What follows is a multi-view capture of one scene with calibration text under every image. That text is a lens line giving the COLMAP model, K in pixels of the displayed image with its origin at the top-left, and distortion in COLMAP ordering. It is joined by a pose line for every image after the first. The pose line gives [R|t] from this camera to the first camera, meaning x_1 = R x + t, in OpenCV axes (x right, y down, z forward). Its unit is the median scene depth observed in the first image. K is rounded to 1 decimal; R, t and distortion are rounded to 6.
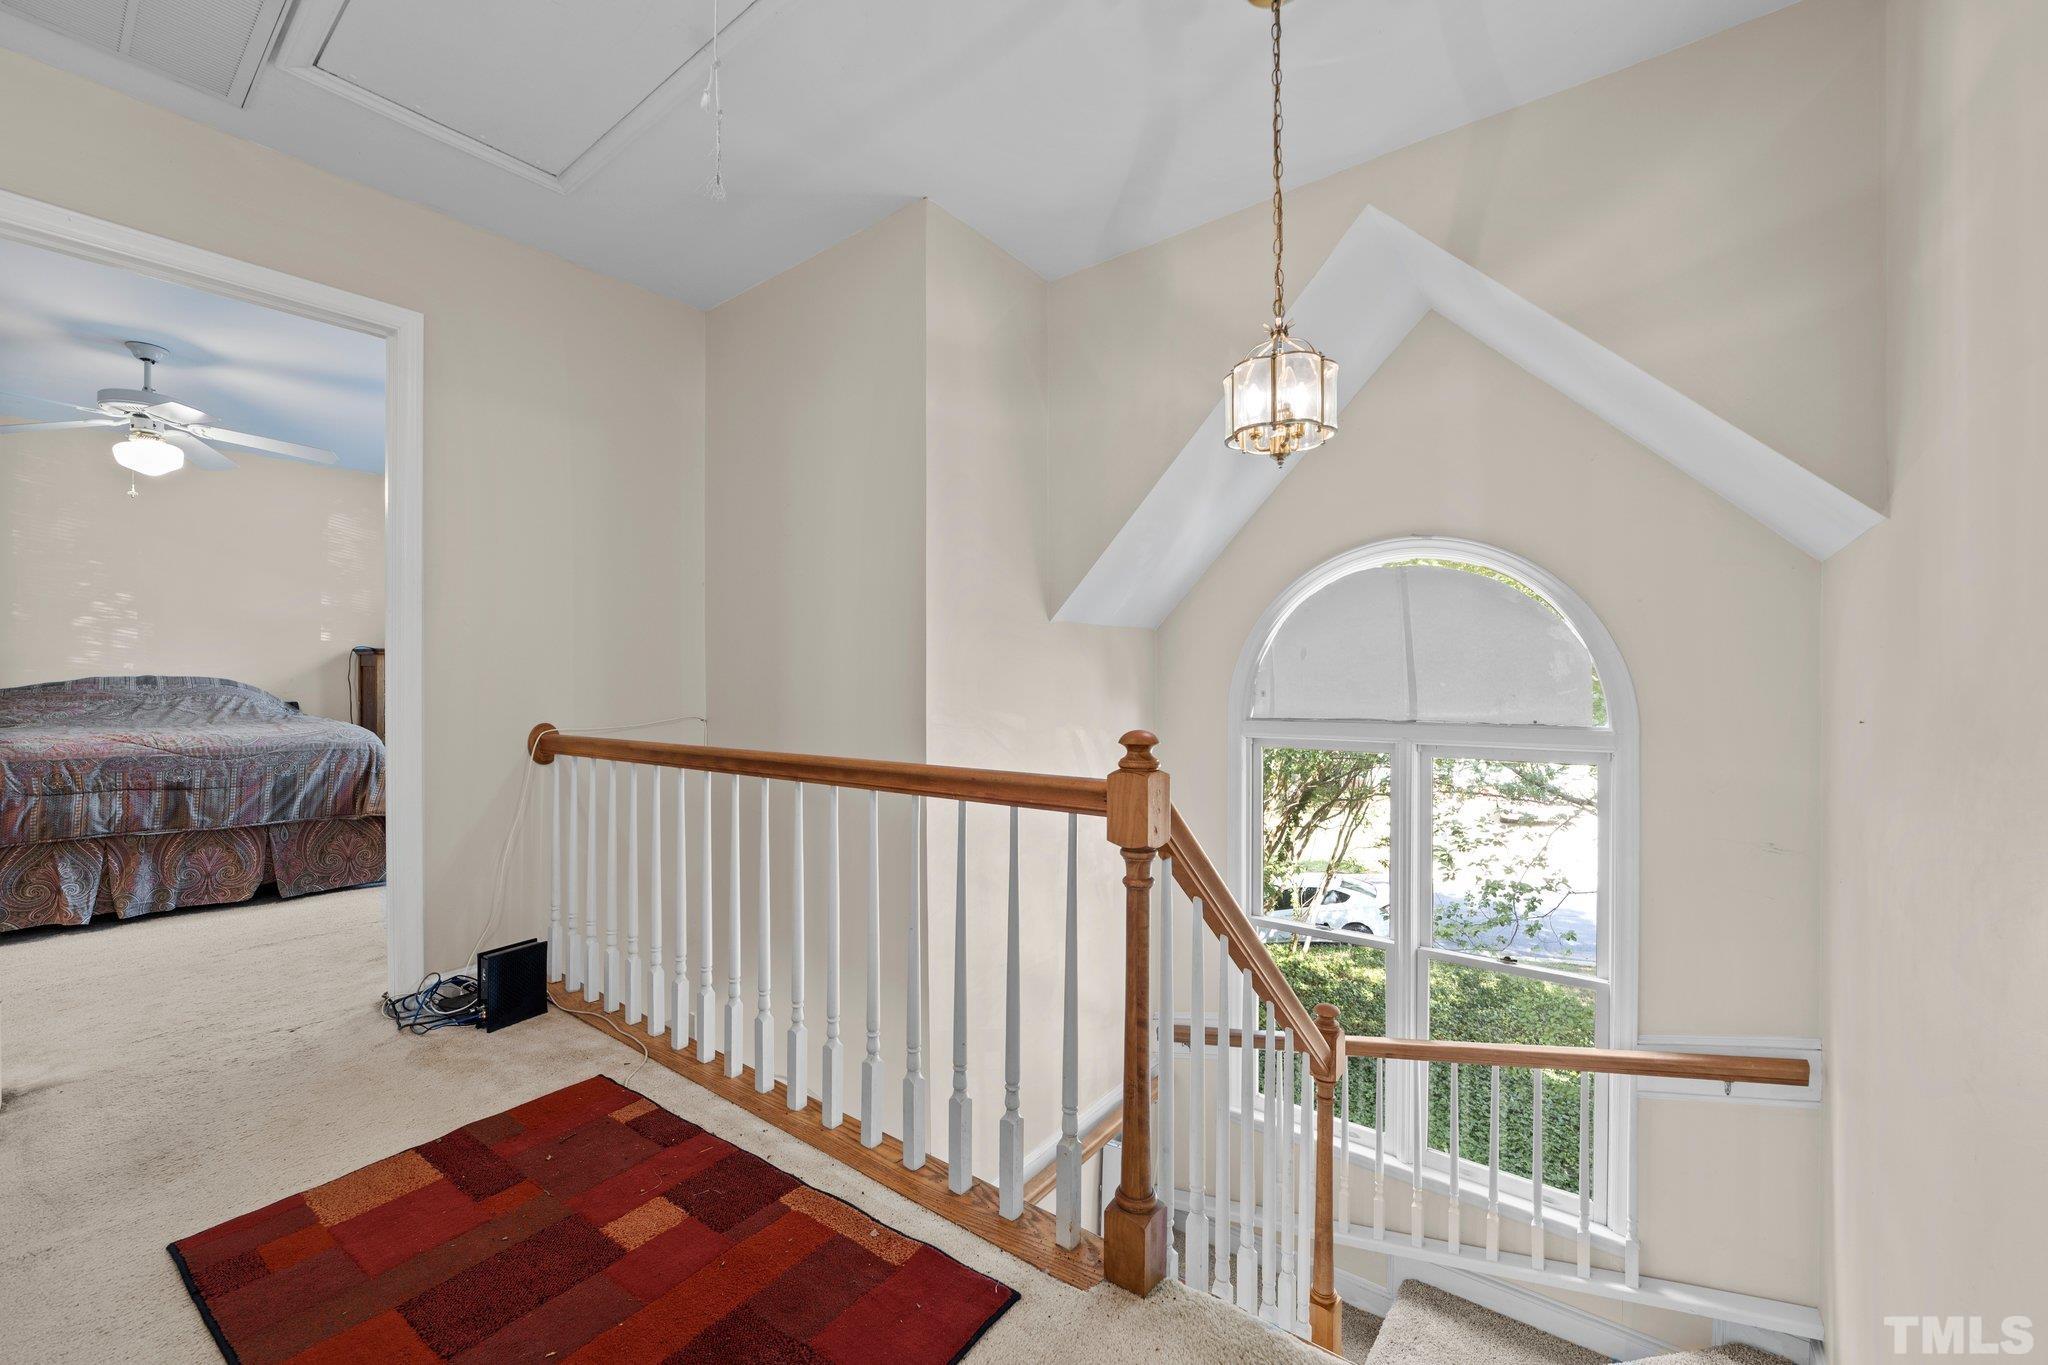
lens RADIAL K [[799.9, 0, 1023.4], [0, 799.9, 682.1], [0, 0, 1]] dist [-0.015040, 0.001573]
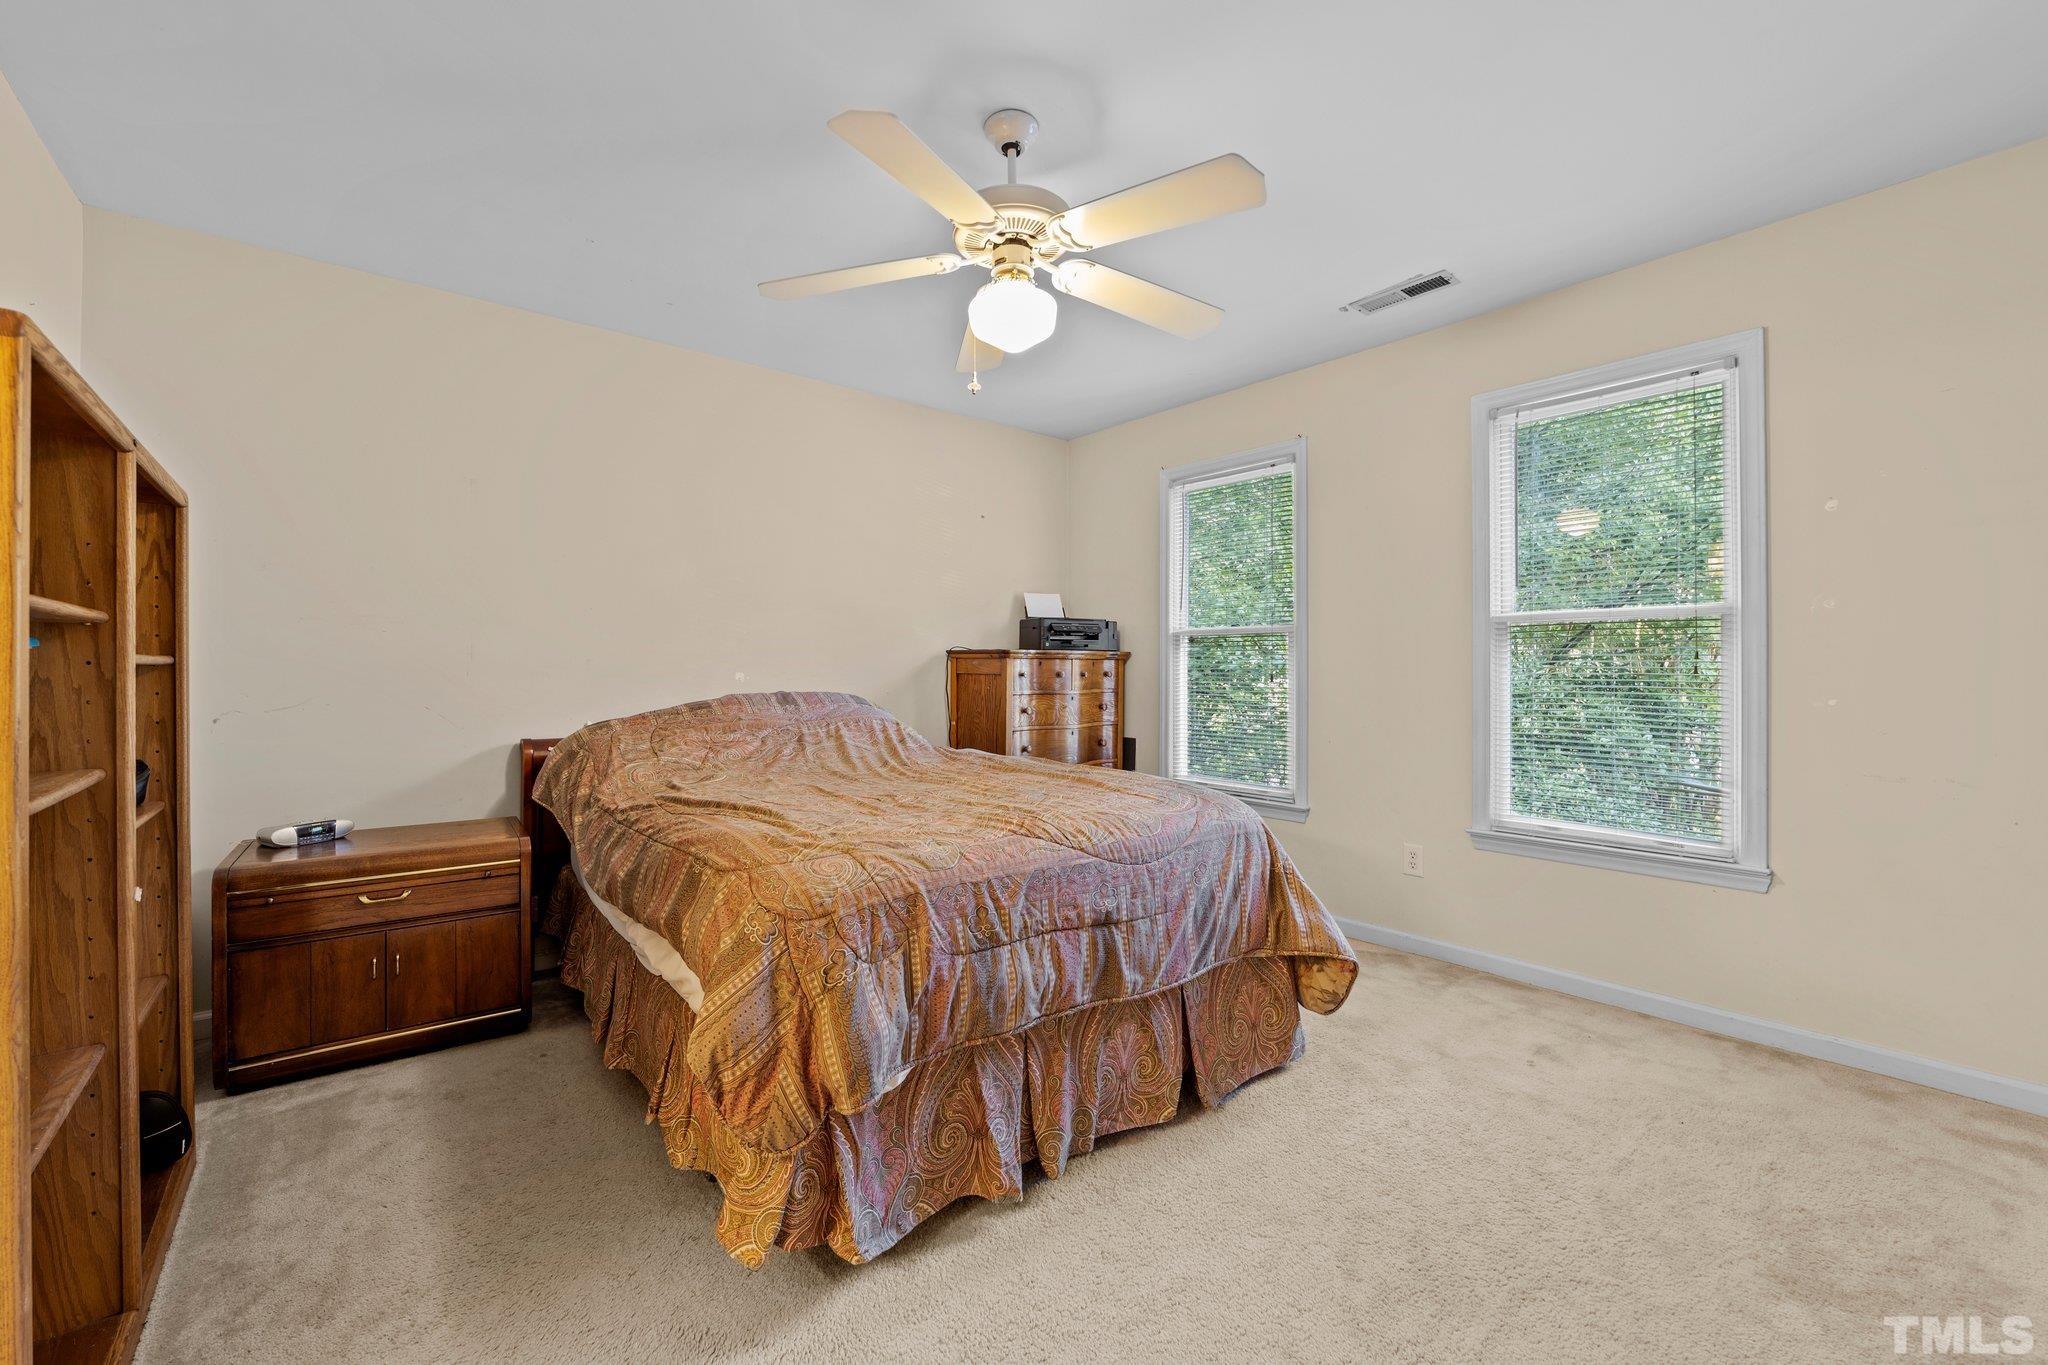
lens RADIAL K [[799.9, 0, 1021.8], [0, 799.9, 677.9], [0, 0, 1]] dist [-0.015040, 0.001573]
pose [[0.970129, 0.002580, -0.242575, -1.009194], [-0.001295, 0.999984, 0.005456, -0.034881], [0.242585, -0.004979, 0.970117, 0.466049]]
